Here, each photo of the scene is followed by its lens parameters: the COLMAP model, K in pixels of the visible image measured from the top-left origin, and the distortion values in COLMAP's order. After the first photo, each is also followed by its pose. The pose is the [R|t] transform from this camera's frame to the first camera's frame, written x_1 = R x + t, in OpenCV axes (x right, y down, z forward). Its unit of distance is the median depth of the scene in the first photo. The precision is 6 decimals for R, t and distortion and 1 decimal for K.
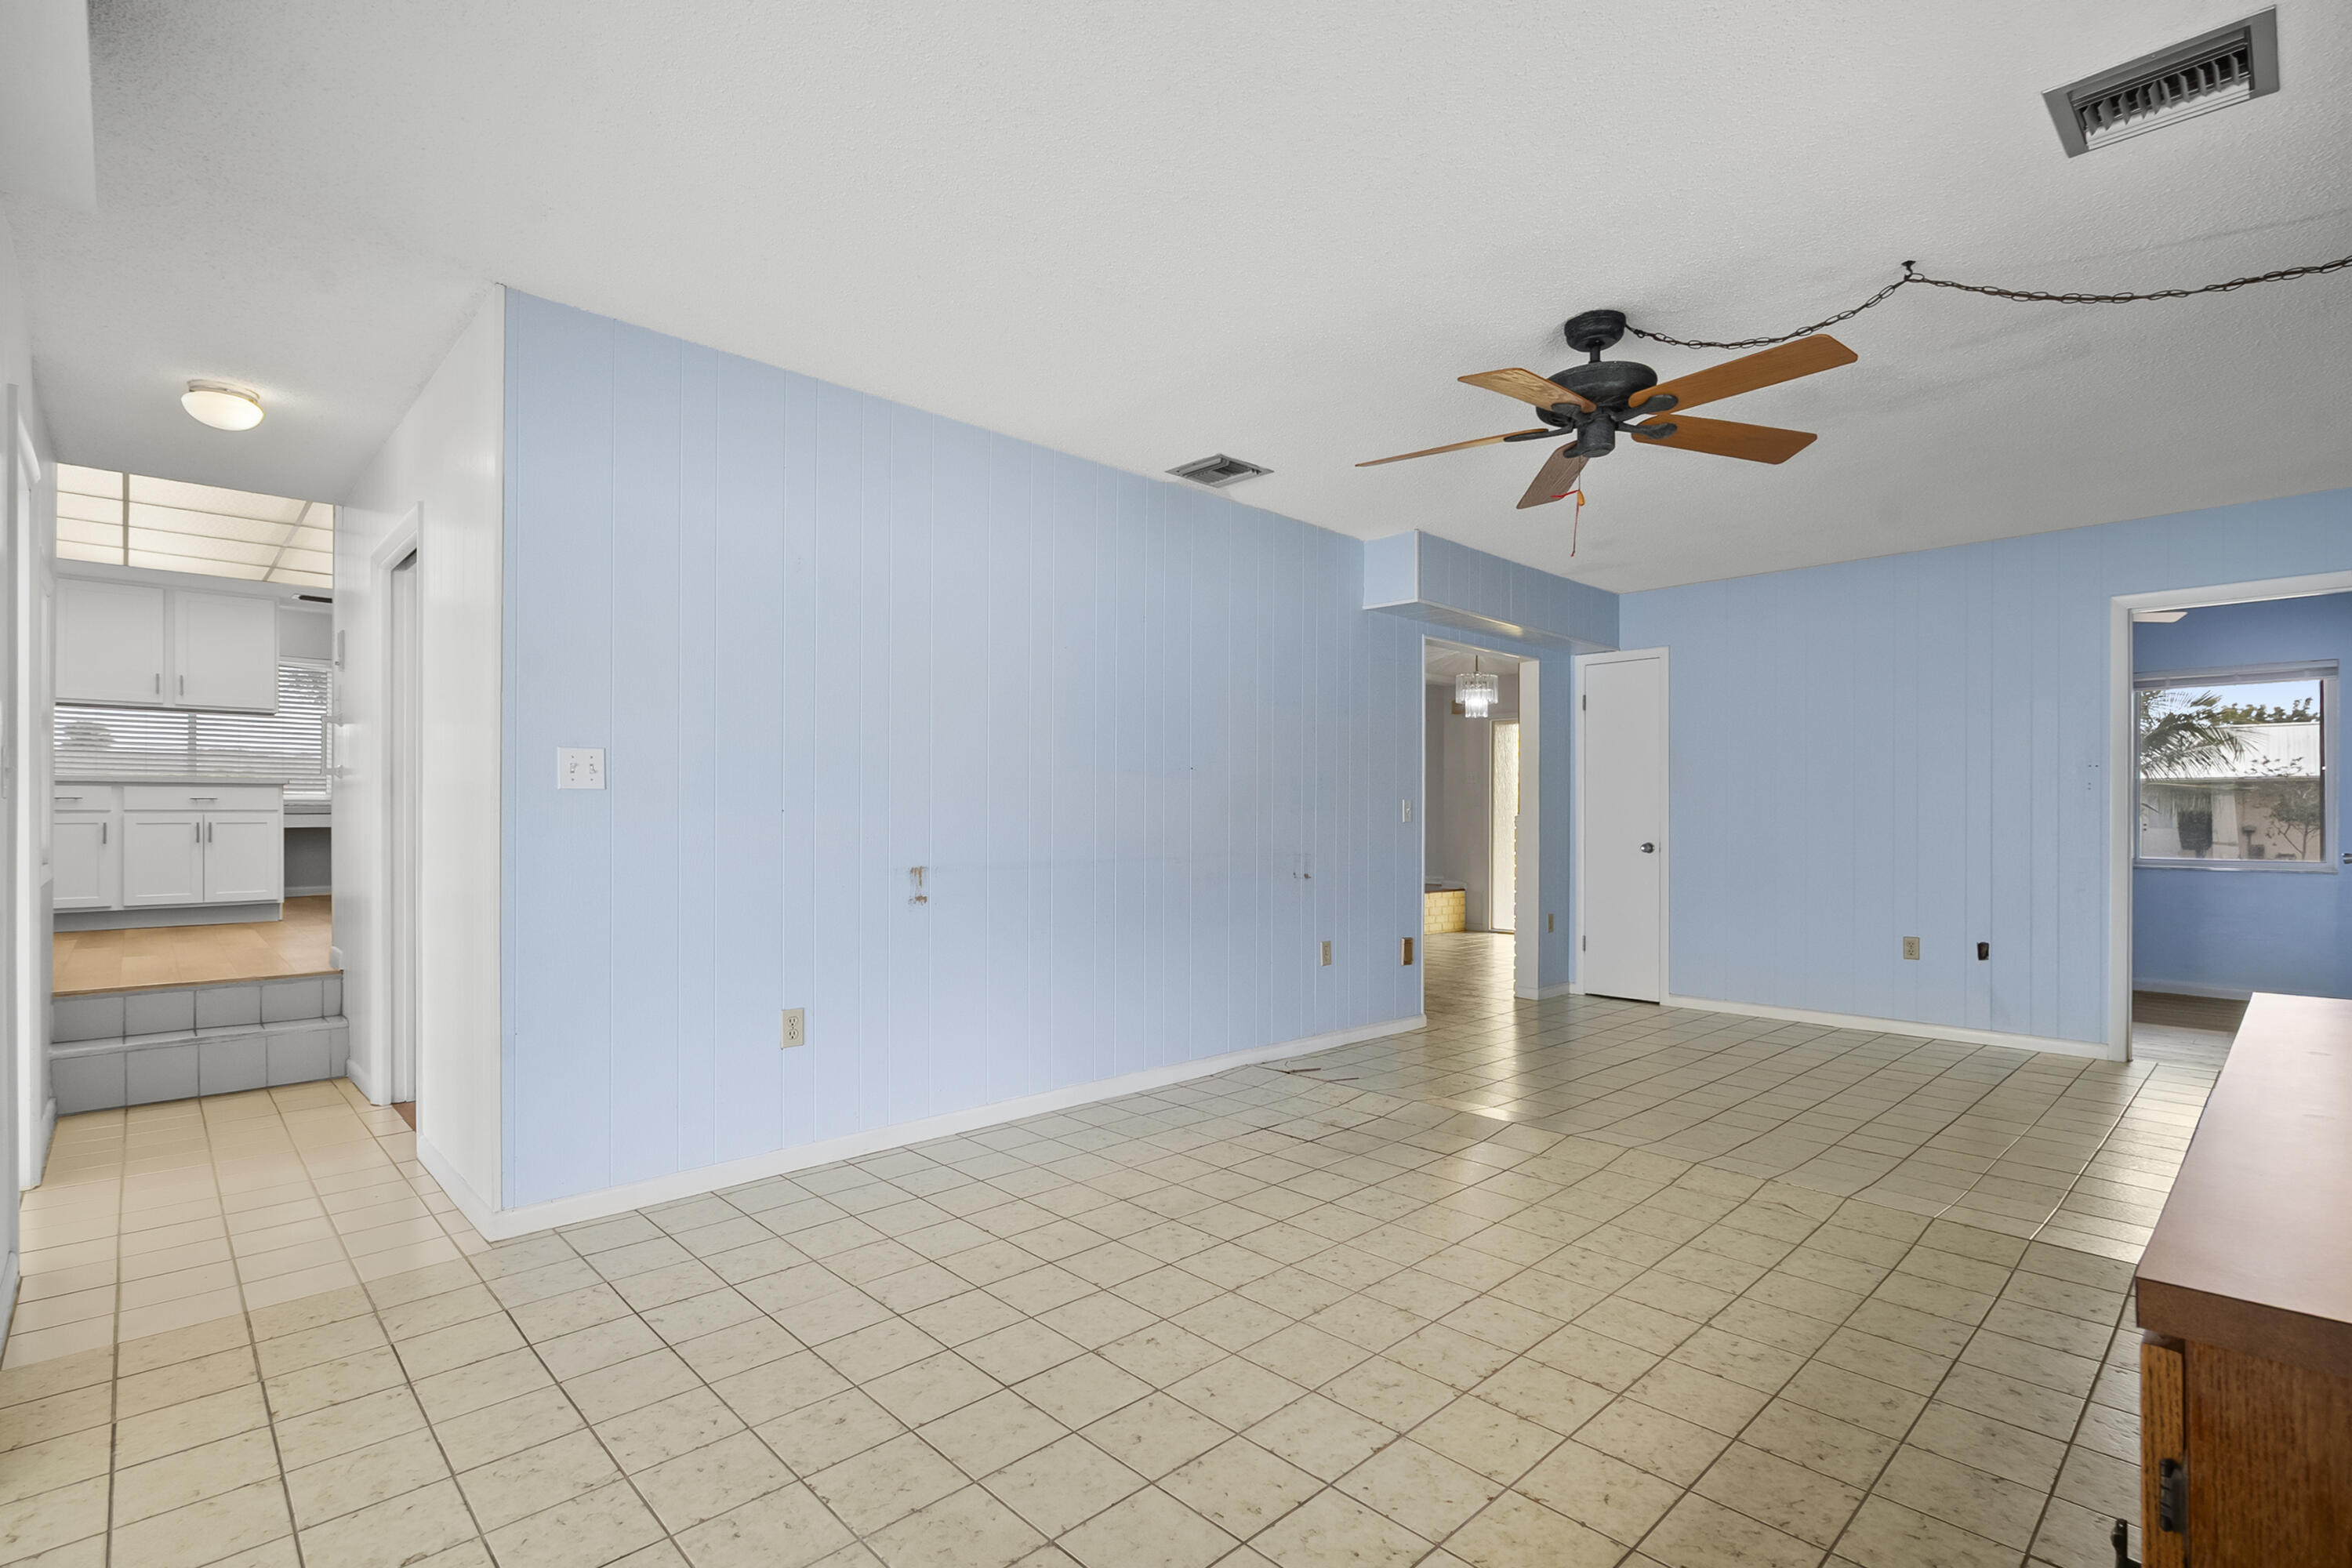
lens RADIAL K [[1090.6, 0, 1176.3], [0, 1090.6, 802.2], [0, 0, 1]] dist [-0.004448, -0.000466]
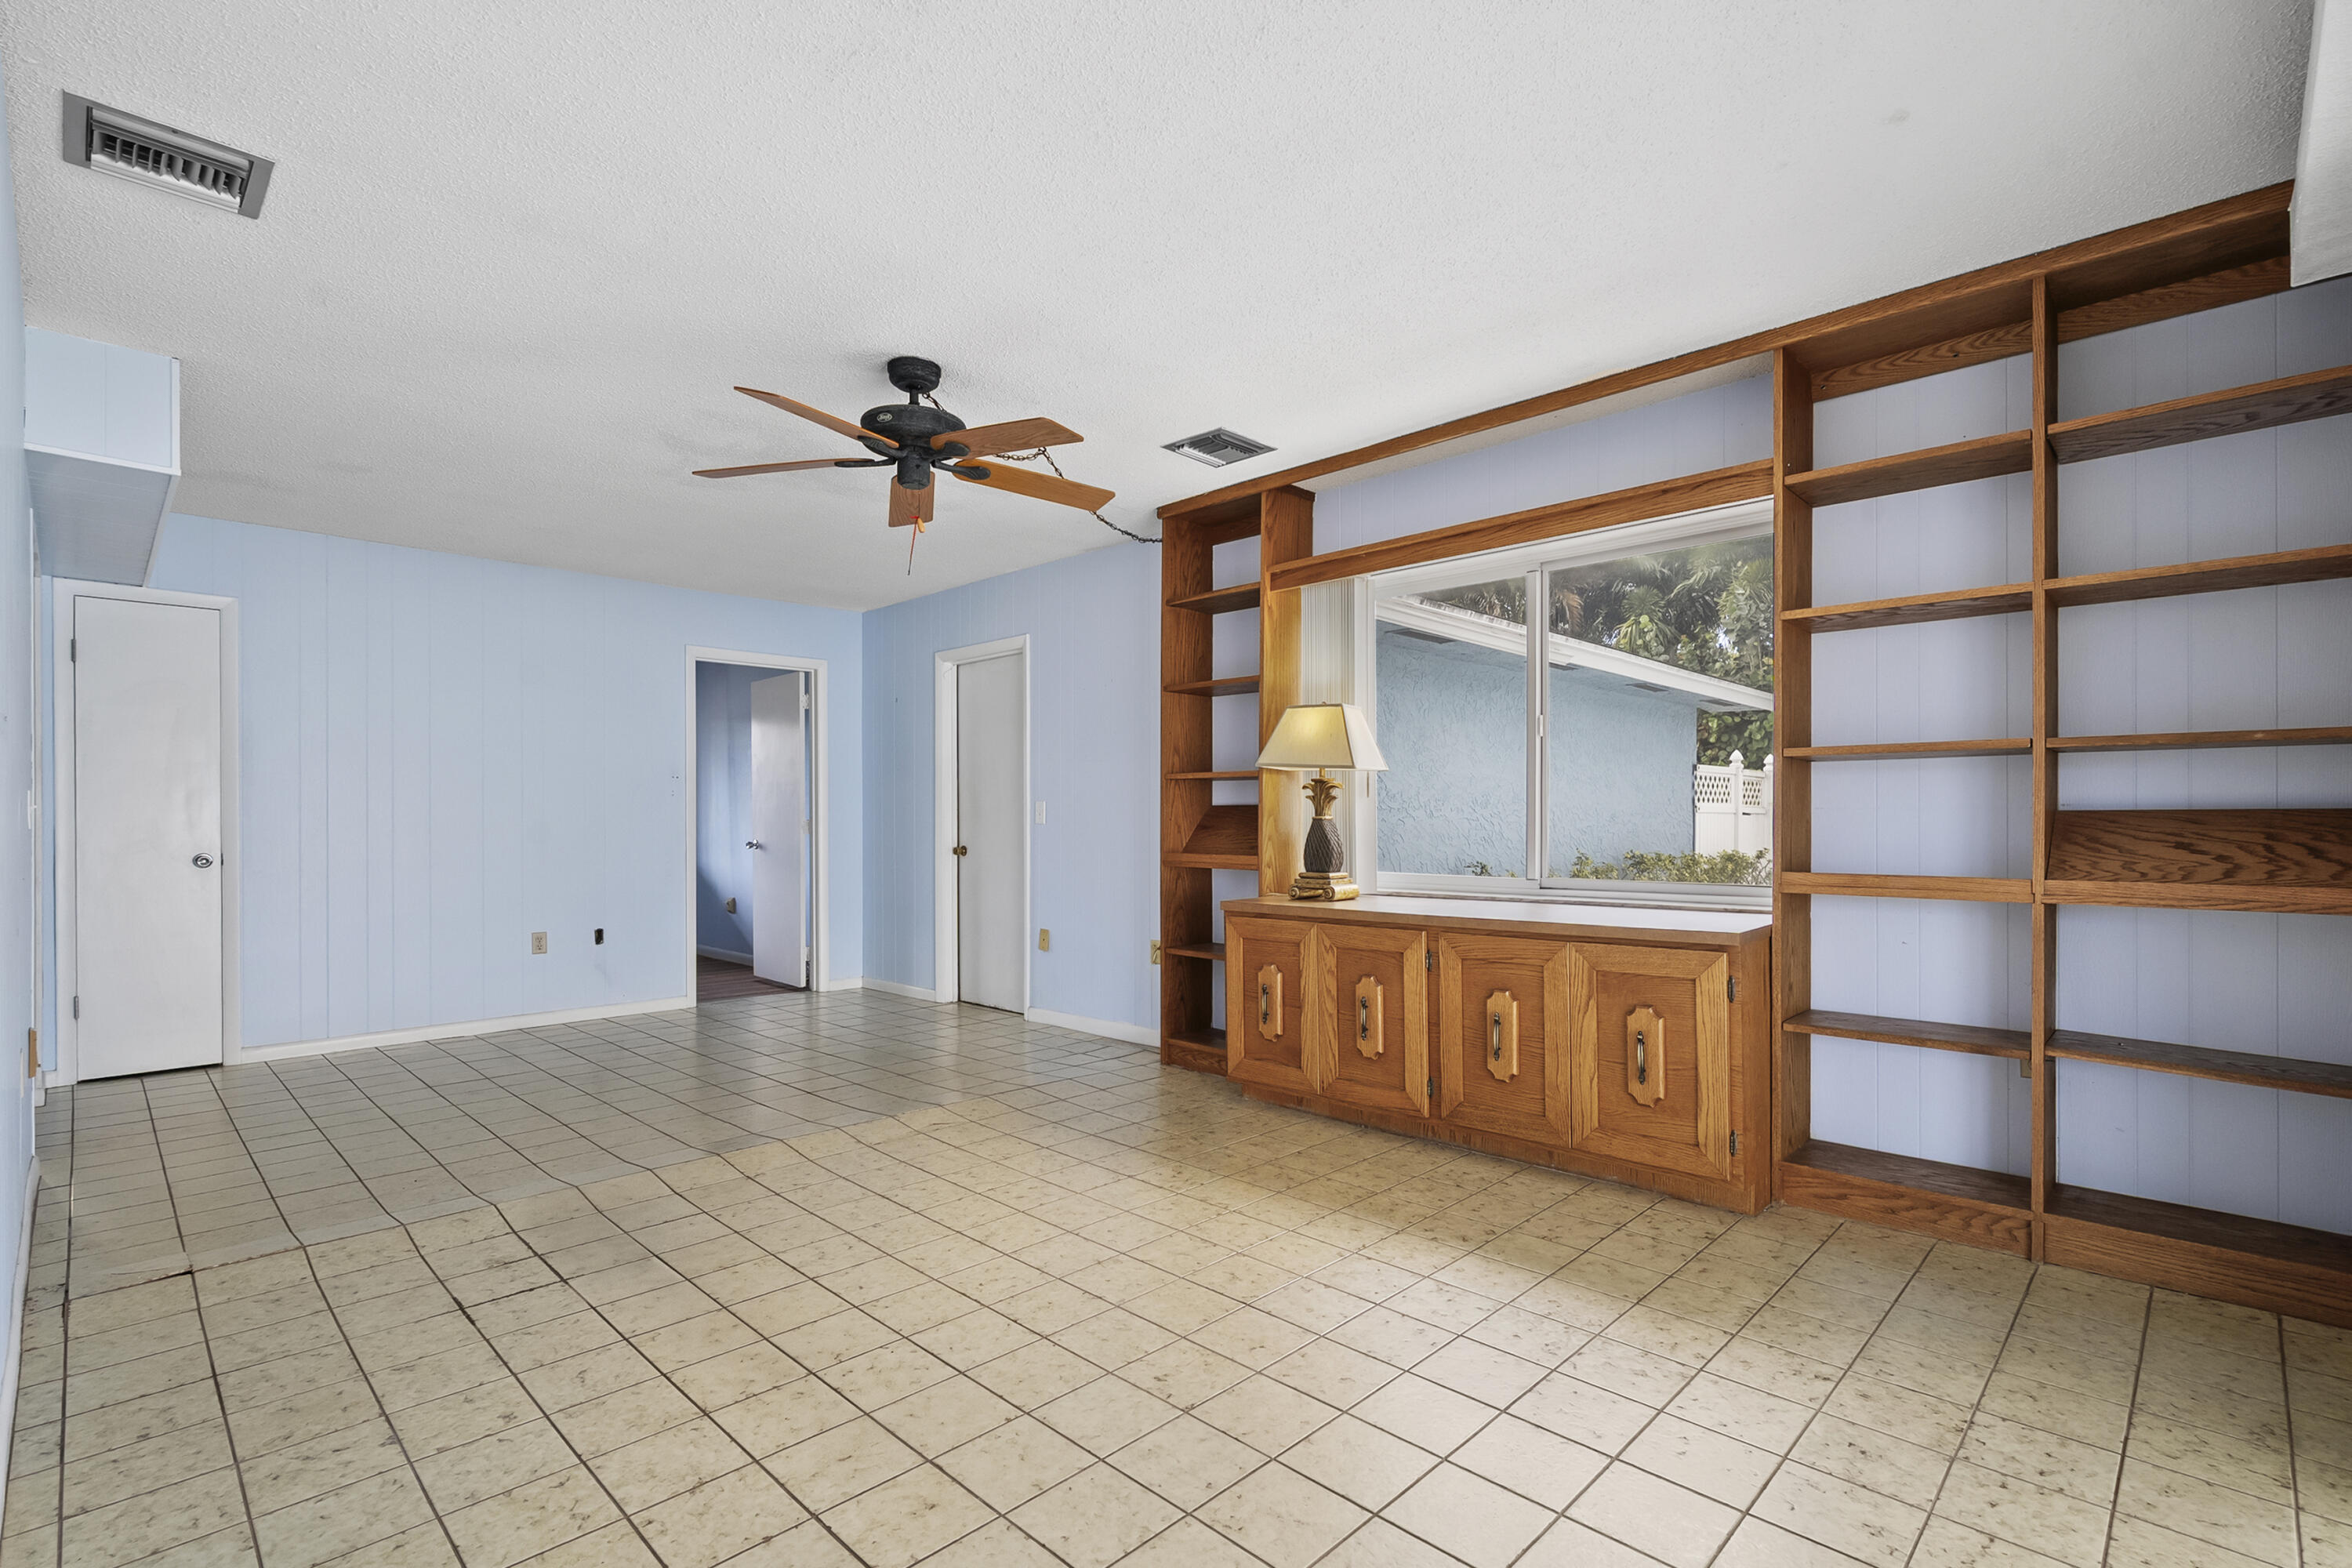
lens RADIAL K [[1090.6, 0, 1176.0], [0, 1090.6, 803.4], [0, 0, 1]] dist [-0.004448, -0.000466]
pose [[-0.033073, 0.011744, 0.999384, -0.805575], [-0.011158, 0.999864, -0.012119, 0.011688], [-0.999391, -0.011552, -0.032937, 0.858135]]
